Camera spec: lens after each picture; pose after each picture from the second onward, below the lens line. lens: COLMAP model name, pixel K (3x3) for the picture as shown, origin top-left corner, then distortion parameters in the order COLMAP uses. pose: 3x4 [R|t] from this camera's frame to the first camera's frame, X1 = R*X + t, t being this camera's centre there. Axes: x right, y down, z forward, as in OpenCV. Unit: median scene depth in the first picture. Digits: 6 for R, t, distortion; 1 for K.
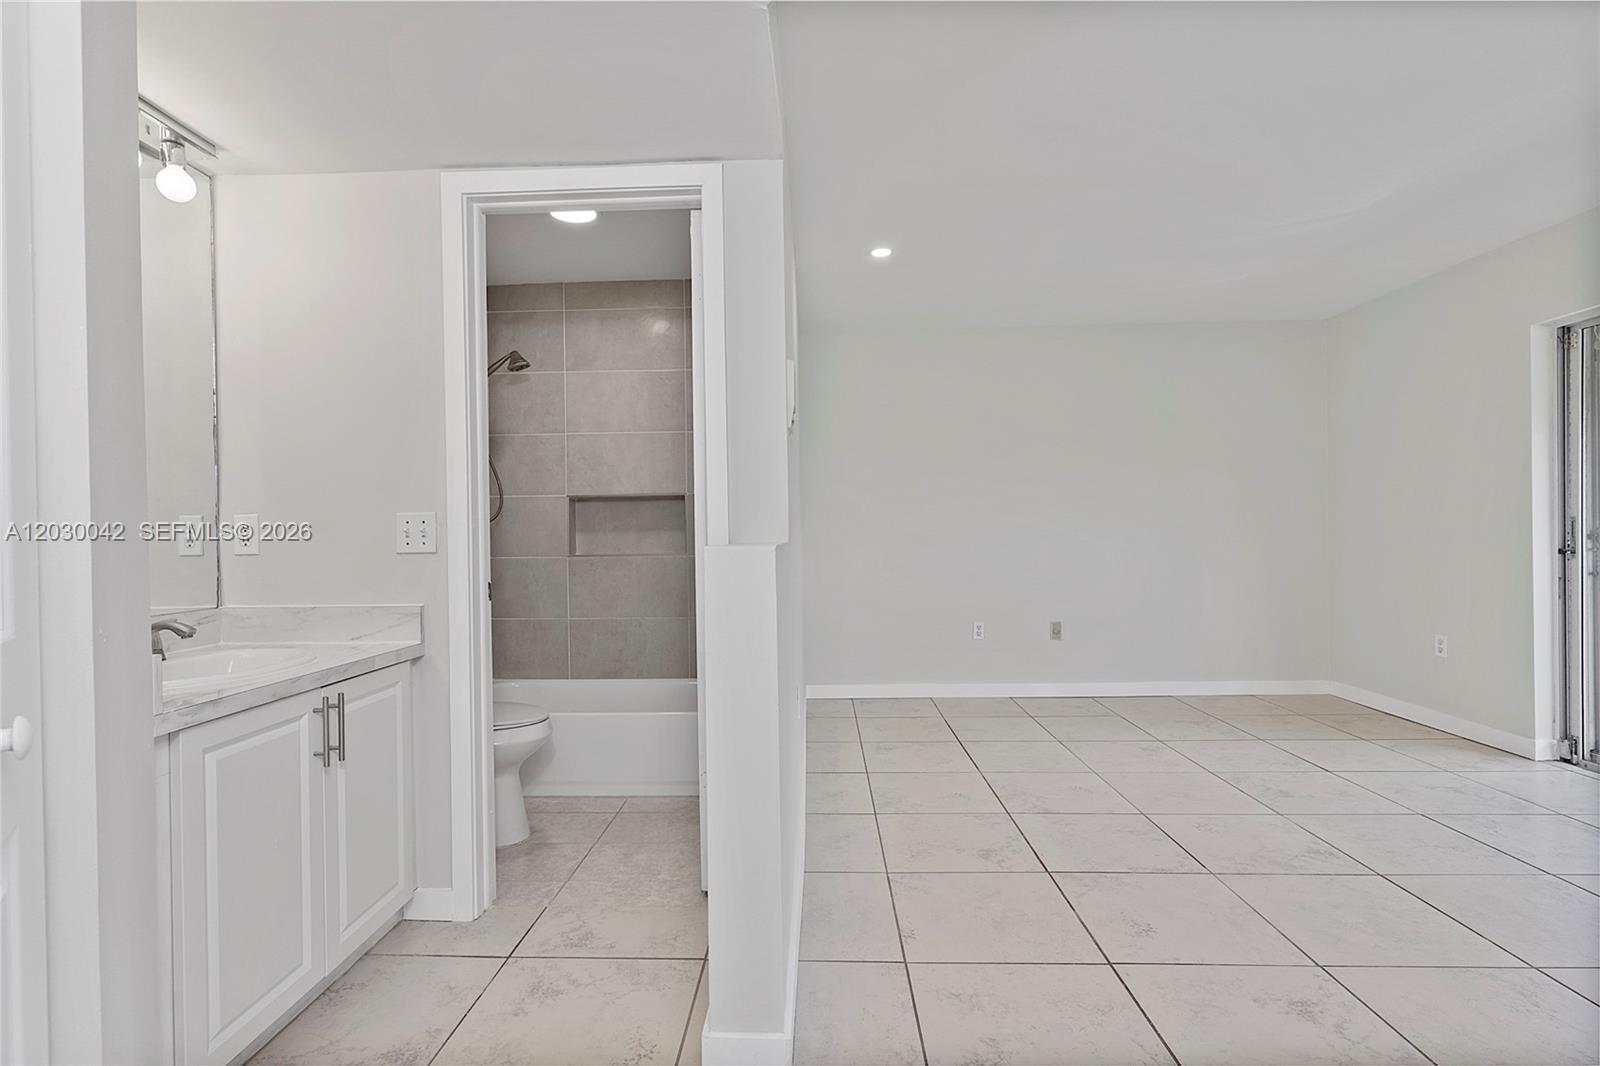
lens RADIAL K [[762.7, 0, 790.2], [0, 762.7, 536.4], [0, 0, 1]] dist [0.003711, 0.000185]
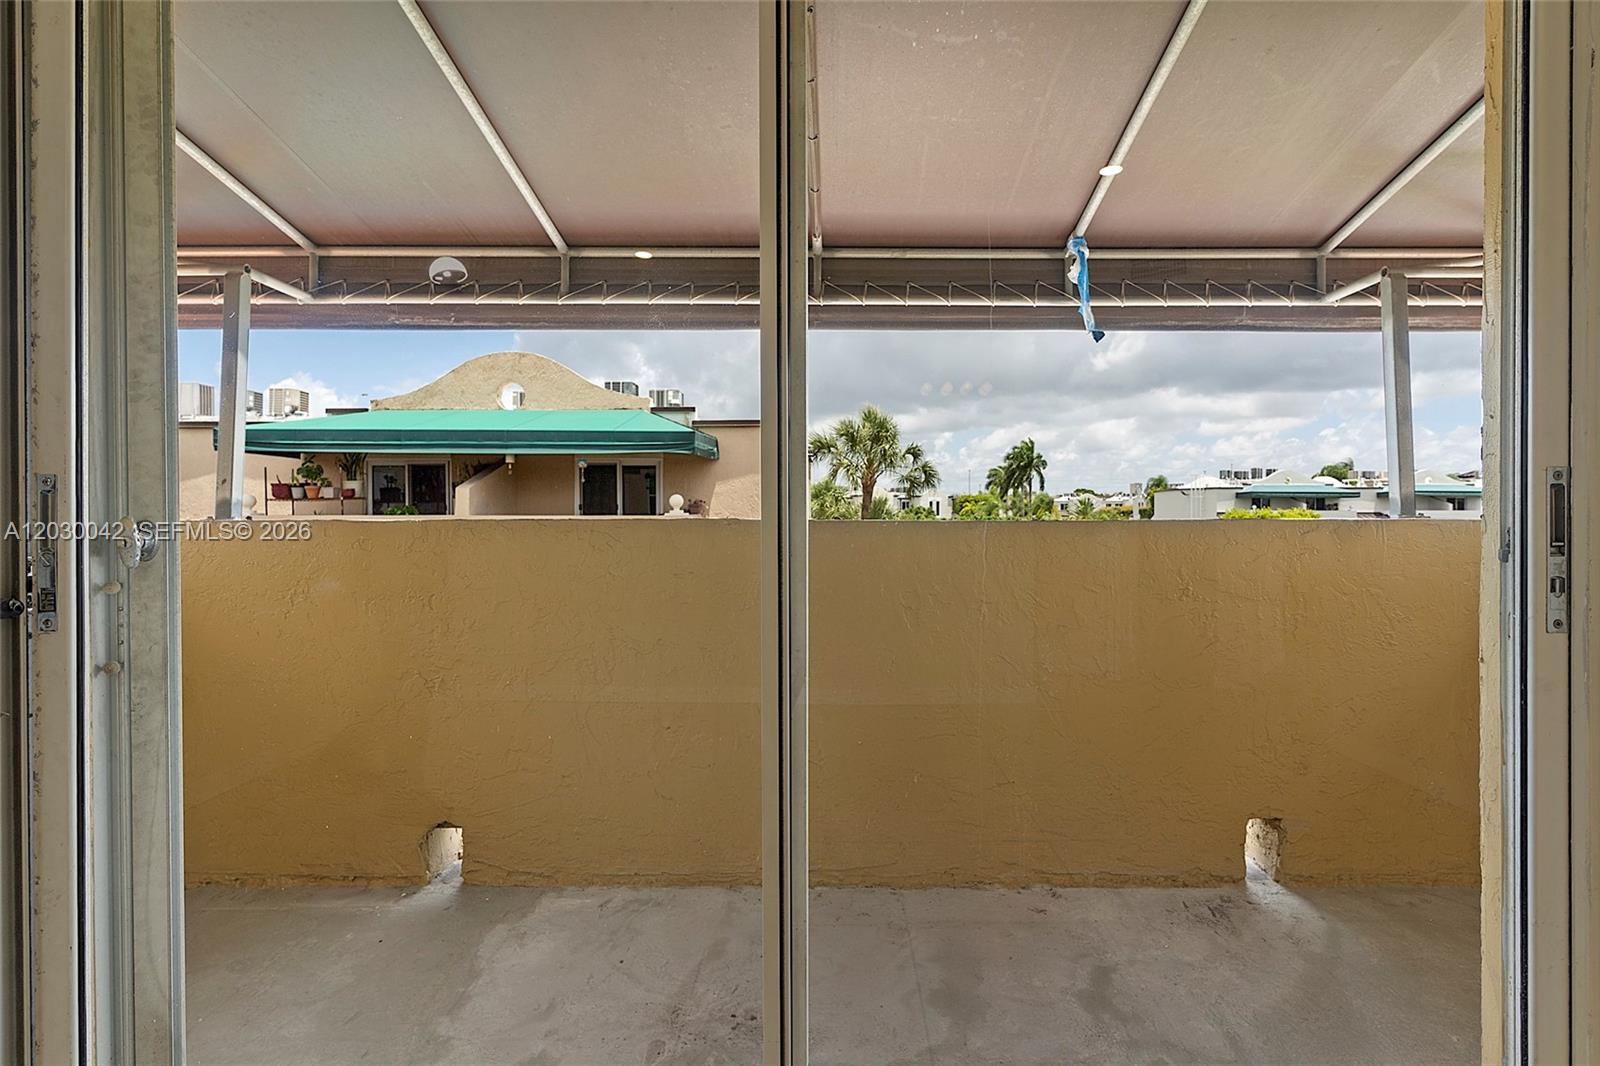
lens RADIAL K [[763.5, 0, 799.2], [0, 763.5, 515.5], [0, 0, 1]] dist [-0.001444, -0.000396]
pose [[-0.016593, 0.004354, 0.999853, 0.760769], [0.003424, 0.999985, -0.004298, -0.009809], [-0.999856, 0.003352, -0.016607, 0.750755]]
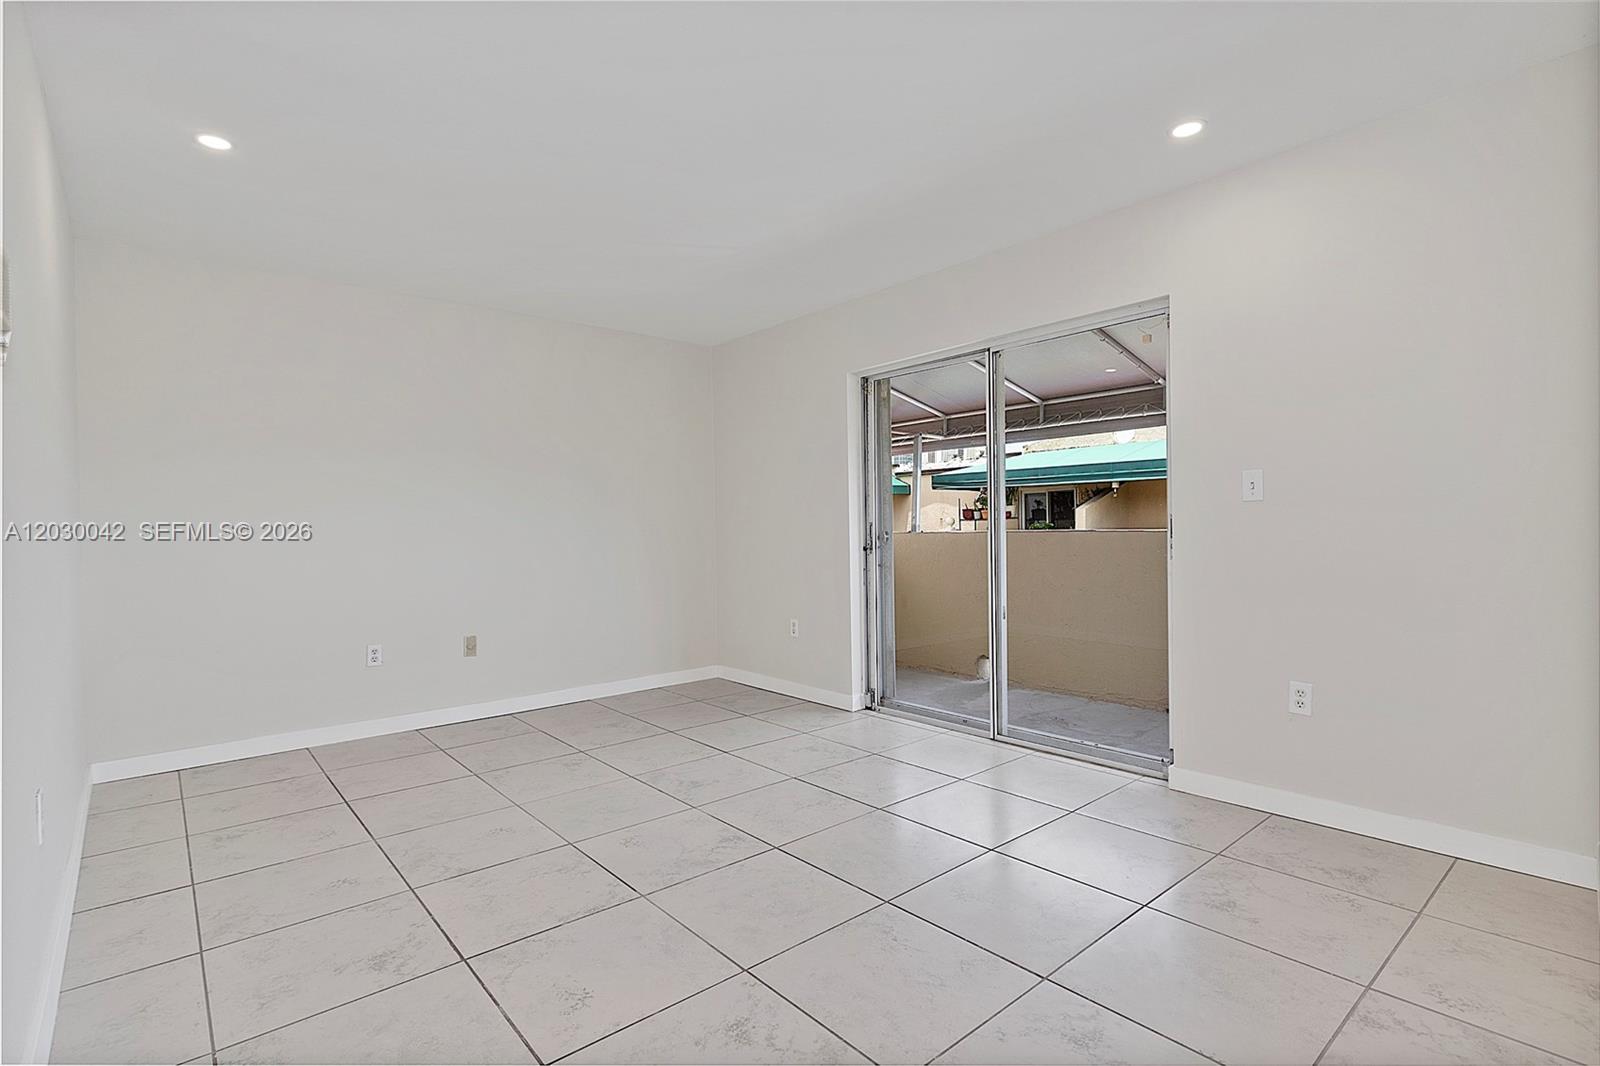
lens RADIAL K [[762.7, 0, 790.2], [0, 762.7, 536.4], [0, 0, 1]] dist [0.003711, 0.000185]
pose [[0.741992, -0.005103, 0.670389, 0.039210], [0.007756, 0.999969, -0.000973, -0.001257], [-0.670364, 0.005921, 0.742009, 0.120537]]
